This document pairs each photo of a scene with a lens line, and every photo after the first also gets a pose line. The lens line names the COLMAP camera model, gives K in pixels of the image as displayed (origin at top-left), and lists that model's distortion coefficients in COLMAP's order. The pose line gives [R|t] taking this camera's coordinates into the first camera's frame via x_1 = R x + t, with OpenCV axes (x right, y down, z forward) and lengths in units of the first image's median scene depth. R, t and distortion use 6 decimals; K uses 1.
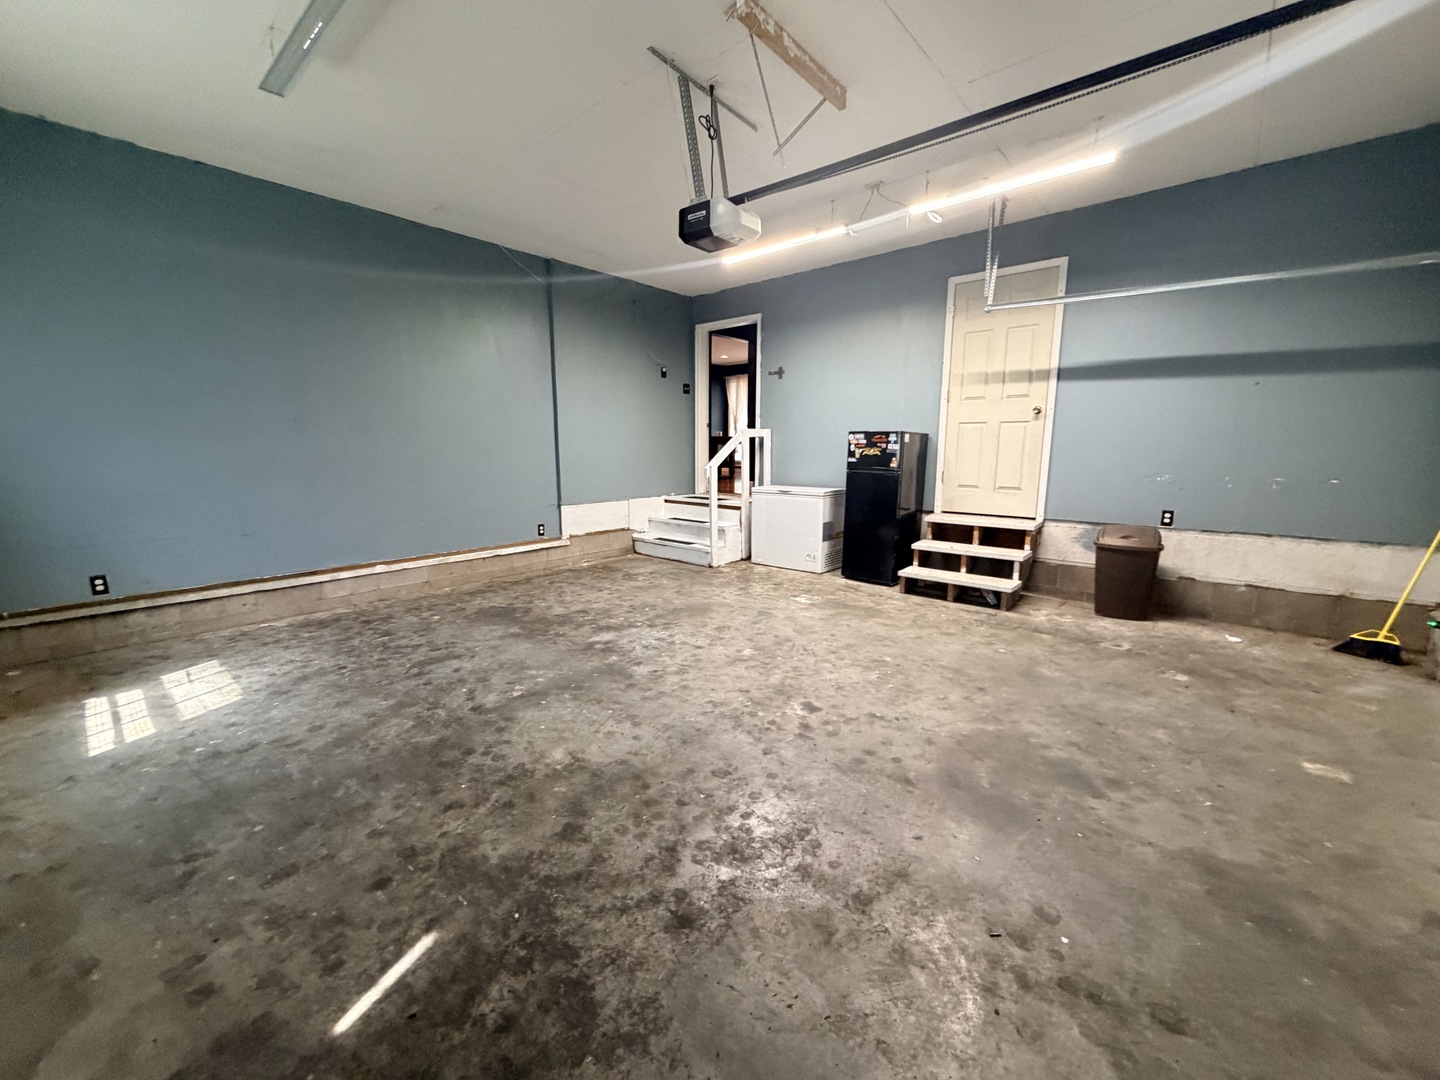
lens RADIAL K [[574.4, 0, 717.6], [0, 574.4, 541.4], [0, 0, 1]] dist [0.000294, 0.000066]
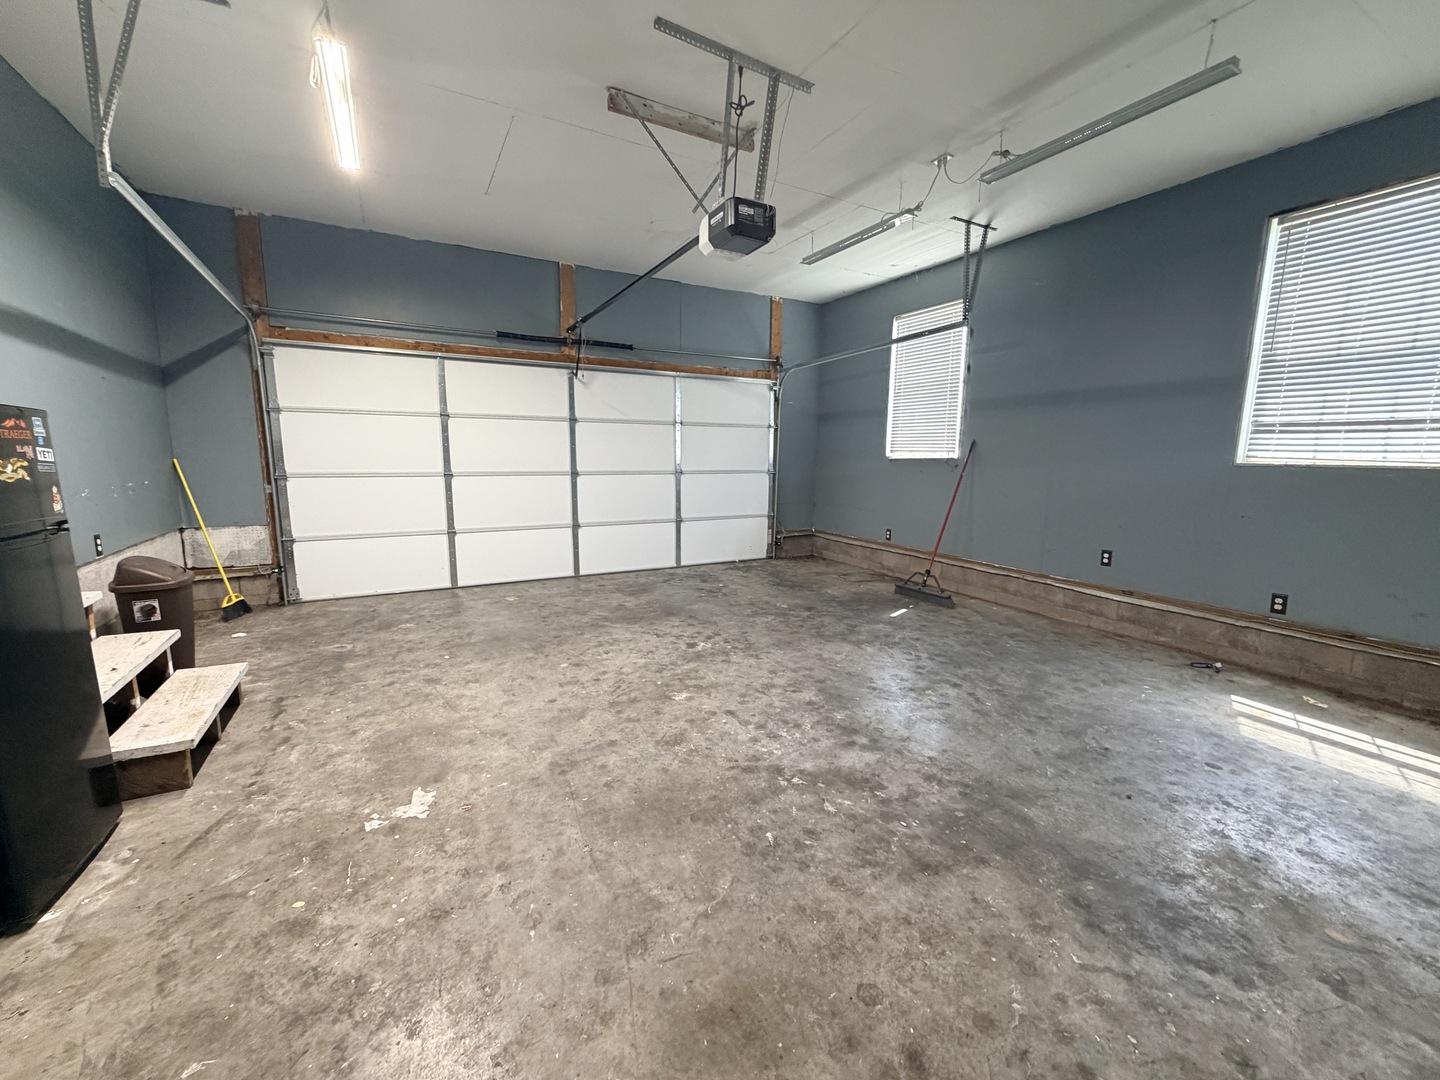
lens RADIAL K [[574.4, 0, 717.7], [0, 574.4, 540.1], [0, 0, 1]] dist [0.000294, 0.000066]
pose [[-0.937458, -0.062764, 0.342394, -0.299604], [0.046915, 0.951856, 0.302935, -0.308889], [-0.344923, 0.300052, -0.889380, 1.812002]]
